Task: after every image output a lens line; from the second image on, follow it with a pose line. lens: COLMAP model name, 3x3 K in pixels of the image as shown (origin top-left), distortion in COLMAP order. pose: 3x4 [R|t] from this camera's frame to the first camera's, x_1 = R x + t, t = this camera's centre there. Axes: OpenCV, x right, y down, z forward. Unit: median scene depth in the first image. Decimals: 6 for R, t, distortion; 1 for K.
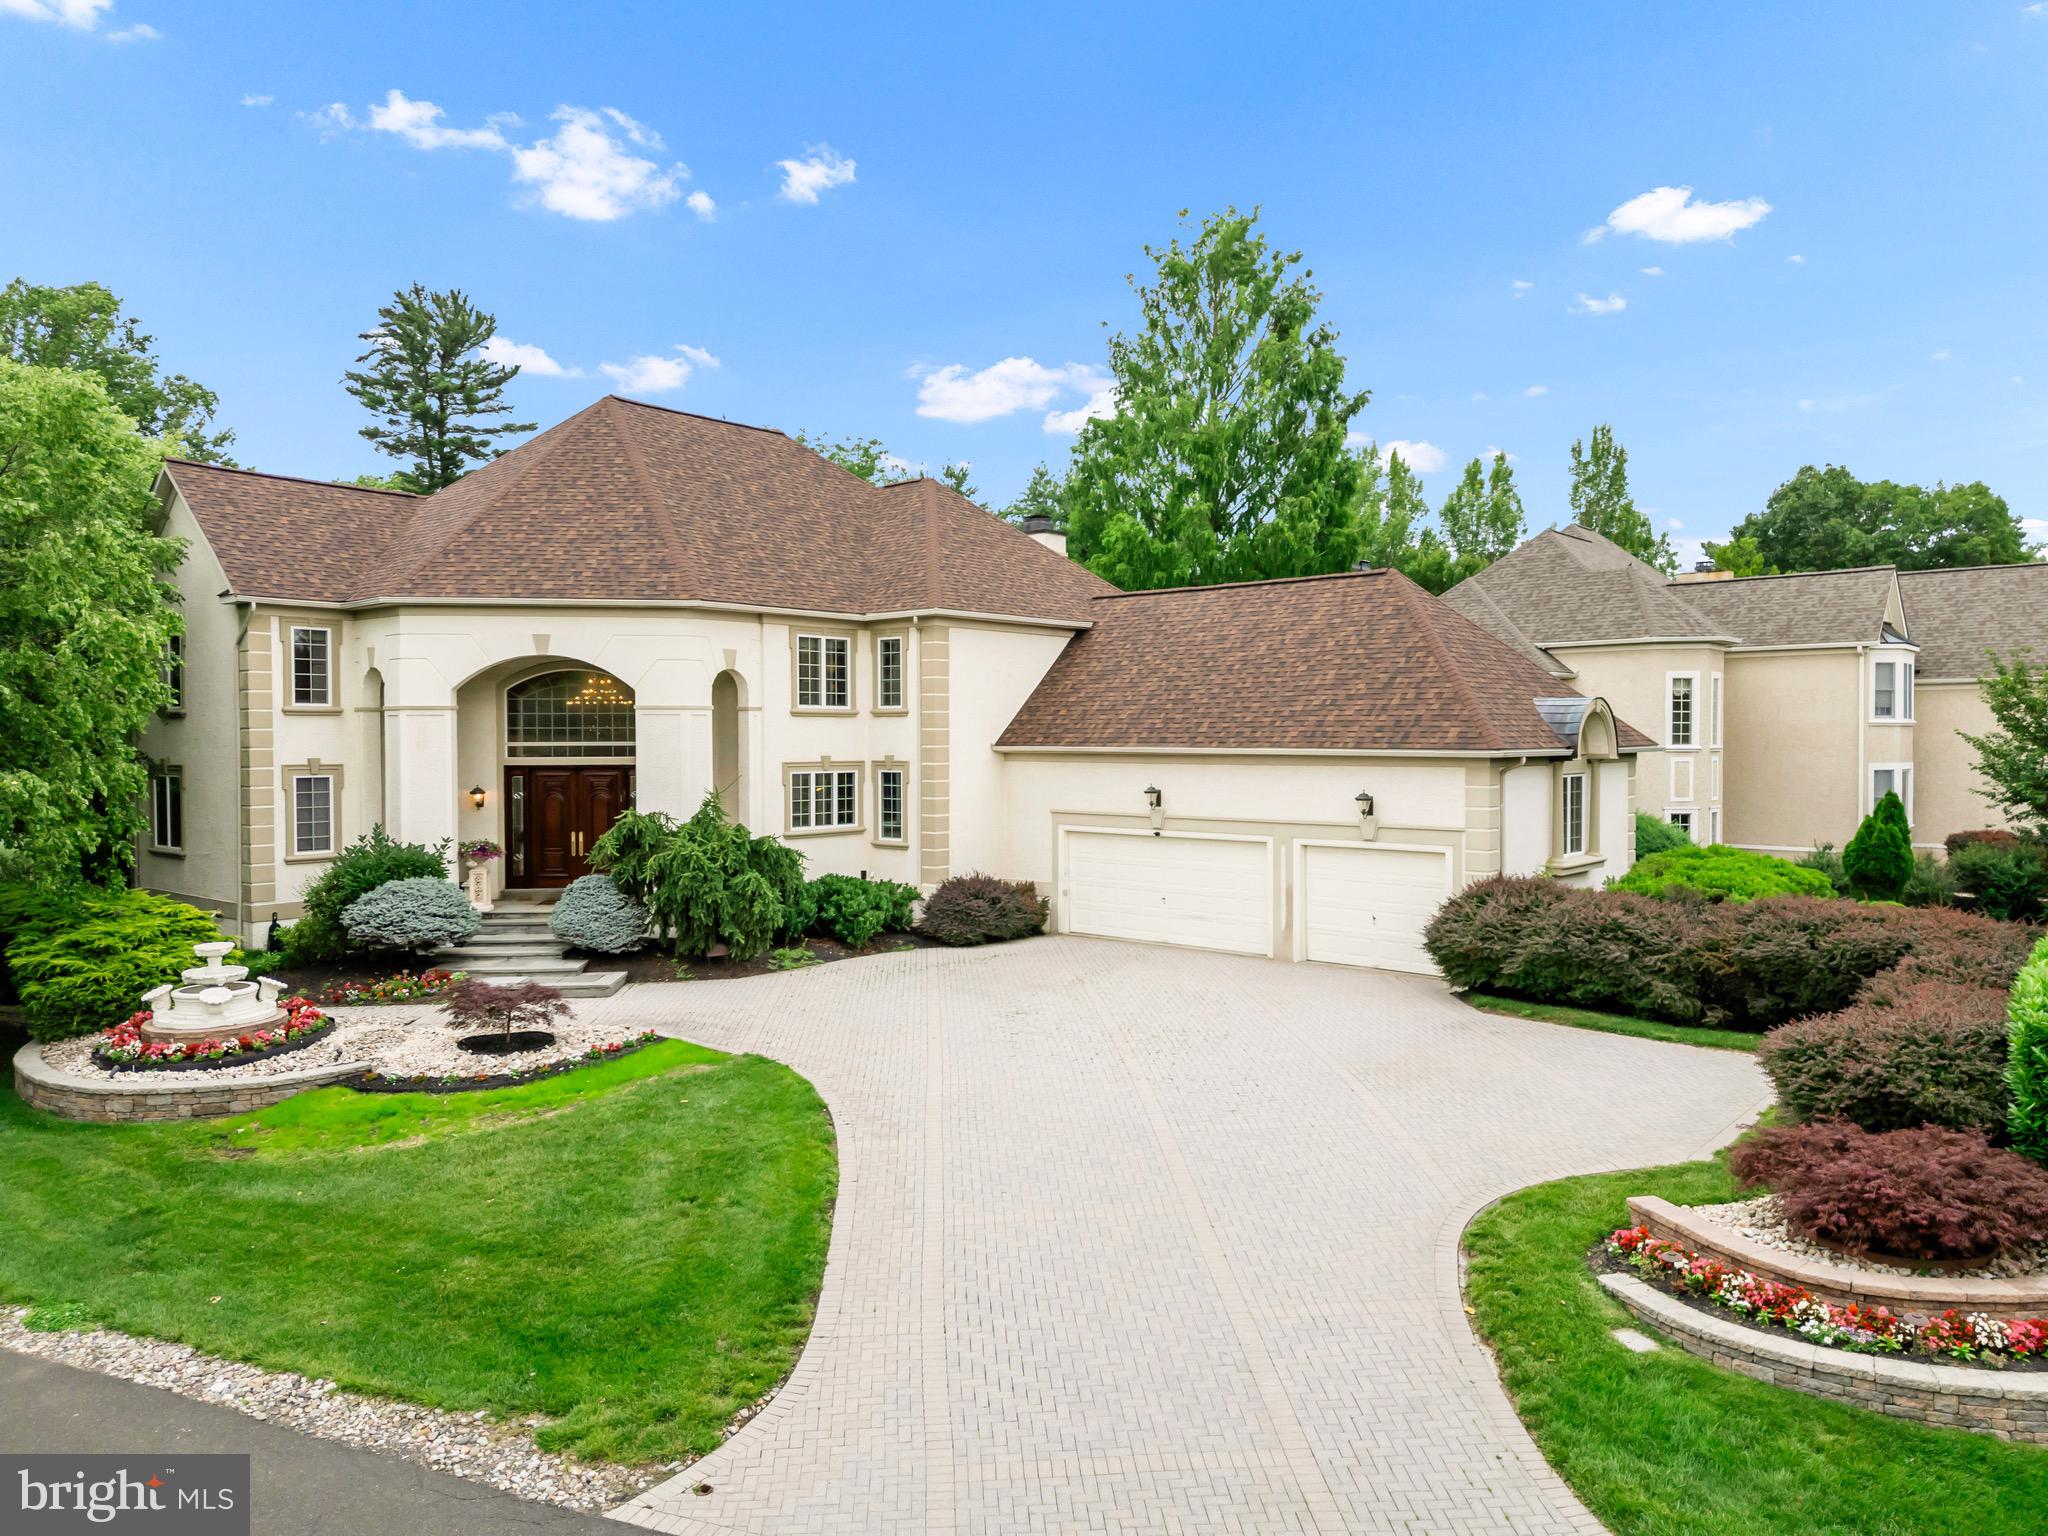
lens RADIAL K [[1436.8, 0, 1024.0], [0, 1436.8, 768.0], [0, 0, 1]] dist [0.063503, -0.038398]
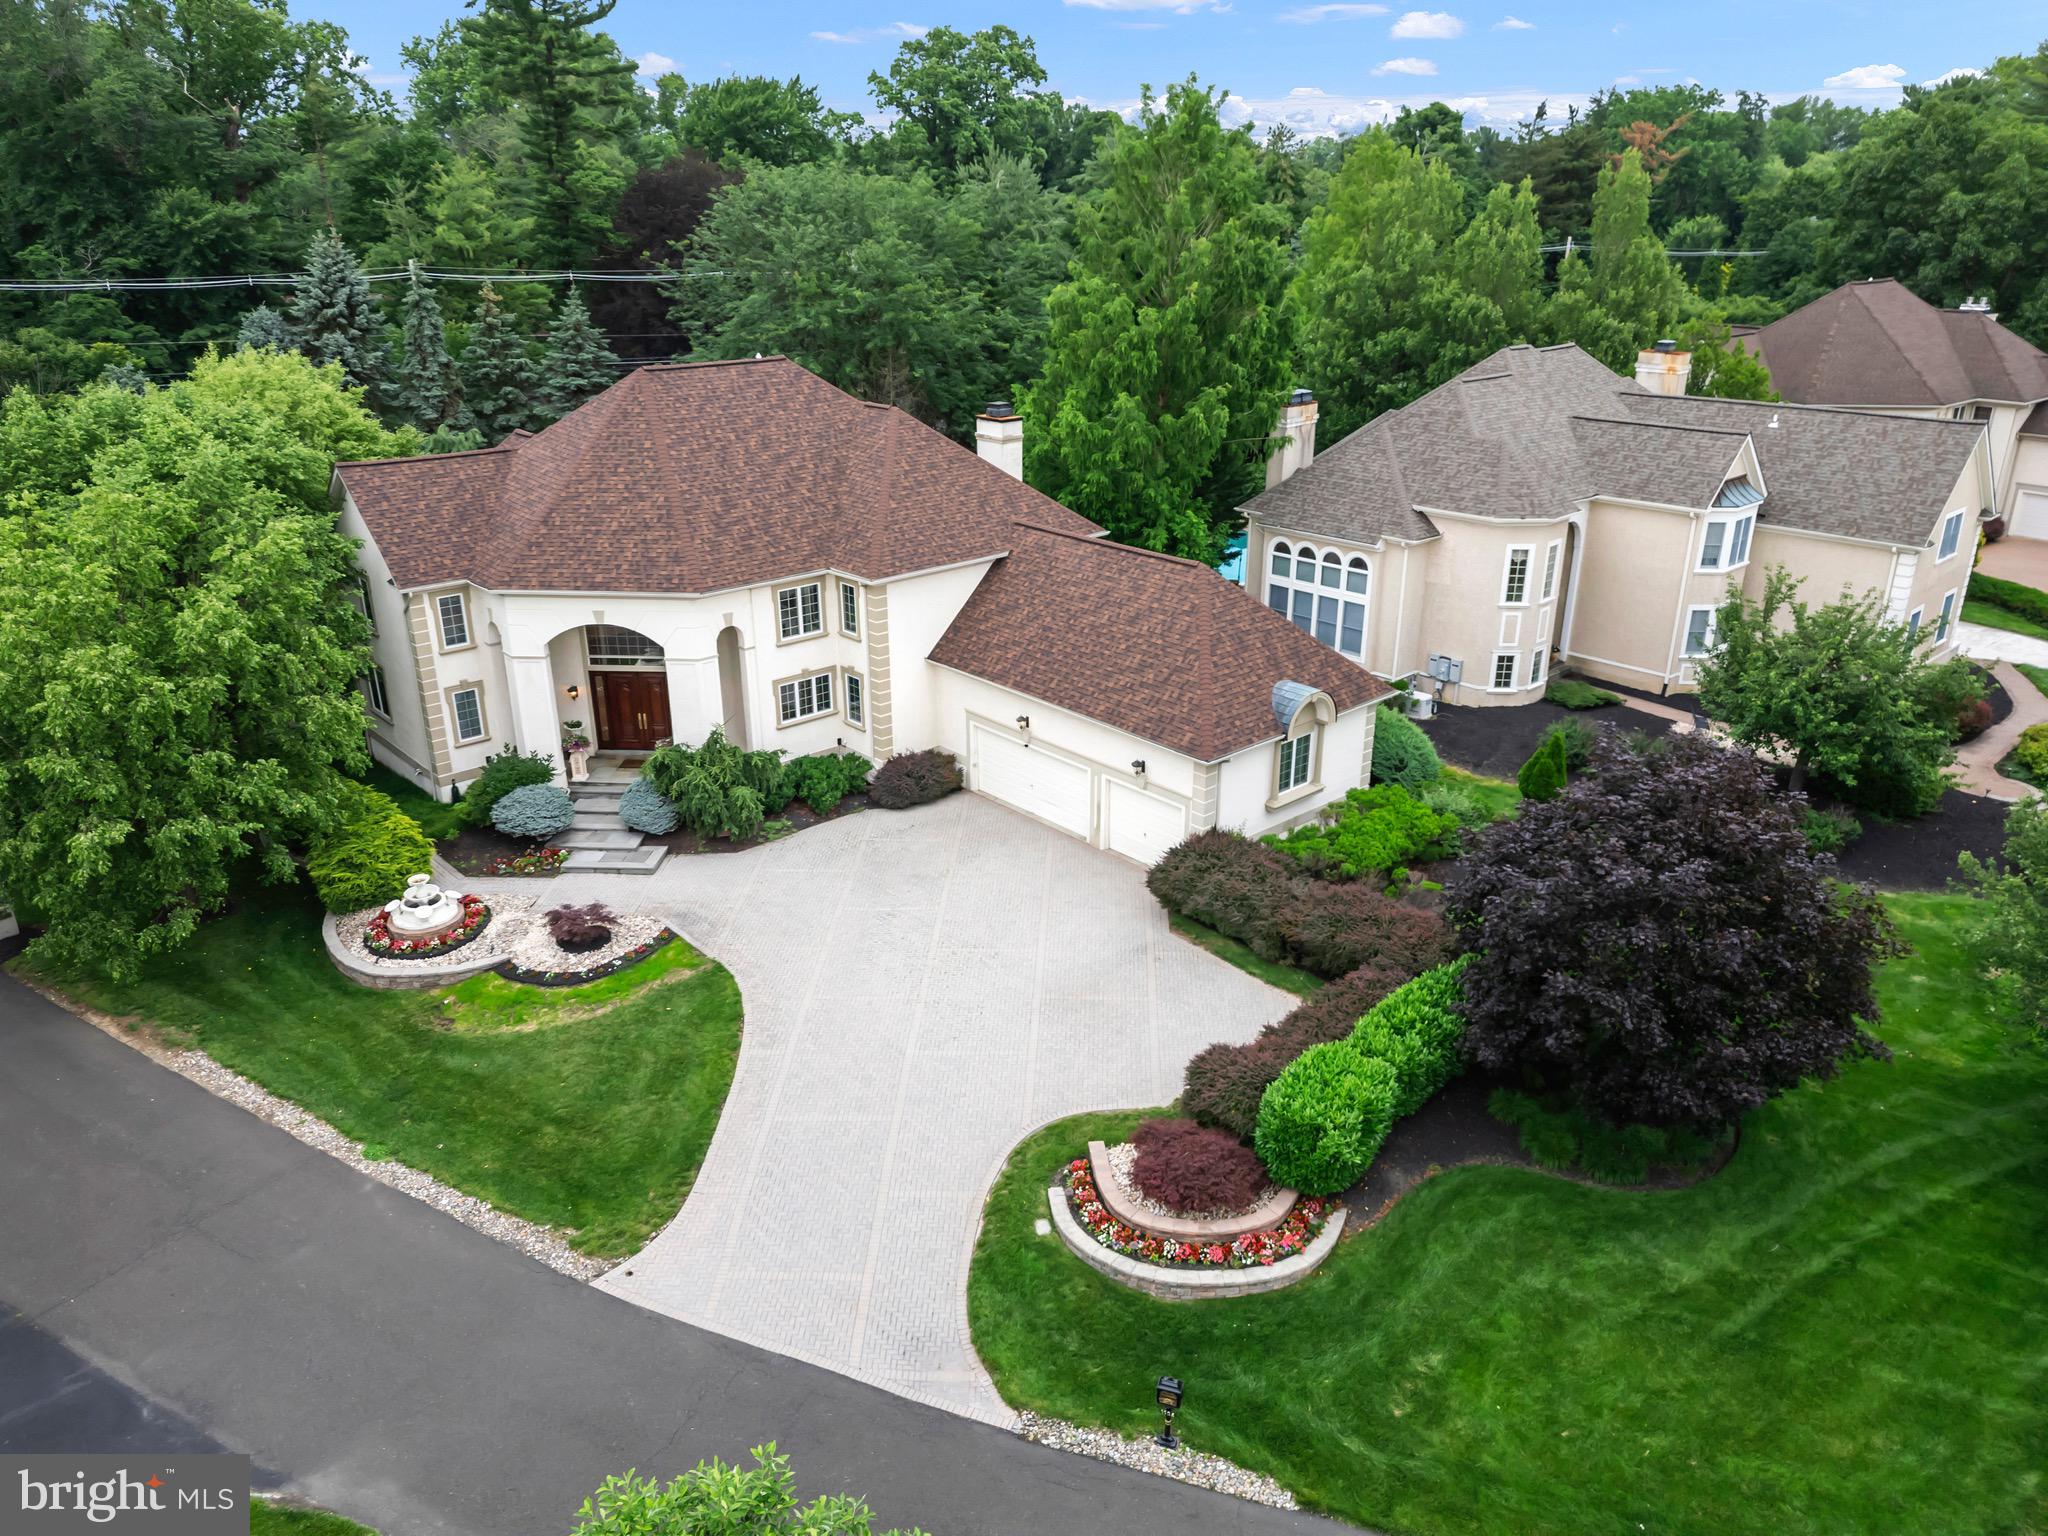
lens RADIAL K [[1436.8, 0, 1024.0], [0, 1436.8, 768.0], [0, 0, 1]] dist [0.063503, -0.038398]
pose [[0.992341, 0.043307, -0.115685, 0.262001], [0.000069, 0.936335, 0.351108, -0.444795], [0.123526, -0.348427, 0.929161, -0.348689]]
